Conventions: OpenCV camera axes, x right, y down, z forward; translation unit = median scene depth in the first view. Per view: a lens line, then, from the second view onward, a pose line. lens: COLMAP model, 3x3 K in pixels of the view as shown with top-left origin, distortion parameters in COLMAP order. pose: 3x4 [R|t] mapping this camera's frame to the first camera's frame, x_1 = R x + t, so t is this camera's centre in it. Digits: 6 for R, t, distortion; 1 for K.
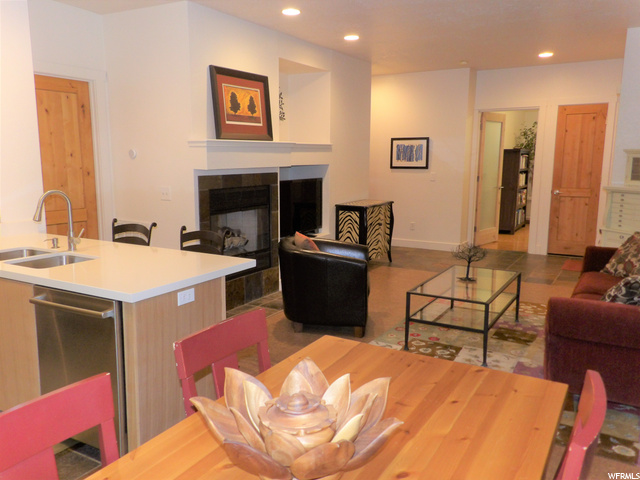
lens RADIAL K [[541.8, 0, 320.0], [0, 541.8, 239.6], [0, 0, 1]] dist [0.085727, -0.015650]
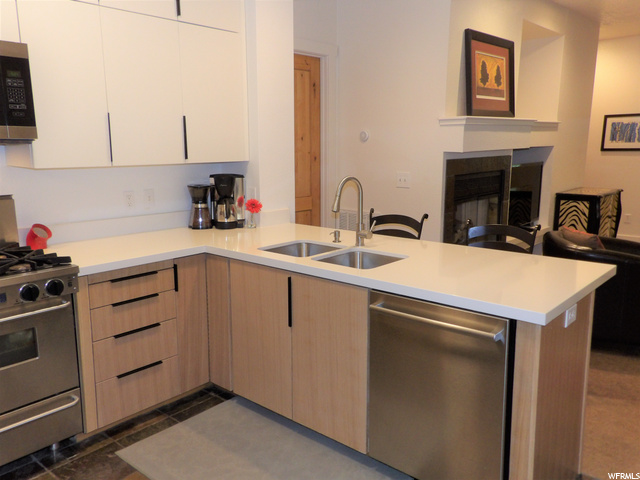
lens RADIAL K [[541.8, 0, 319.3], [0, 541.8, 239.1], [0, 0, 1]] dist [0.085727, -0.015650]
pose [[0.984749, 0.023377, -0.172404, -0.246349], [-0.019602, 0.999530, 0.023569, -0.006448], [0.172874, -0.019830, 0.984744, 0.098534]]
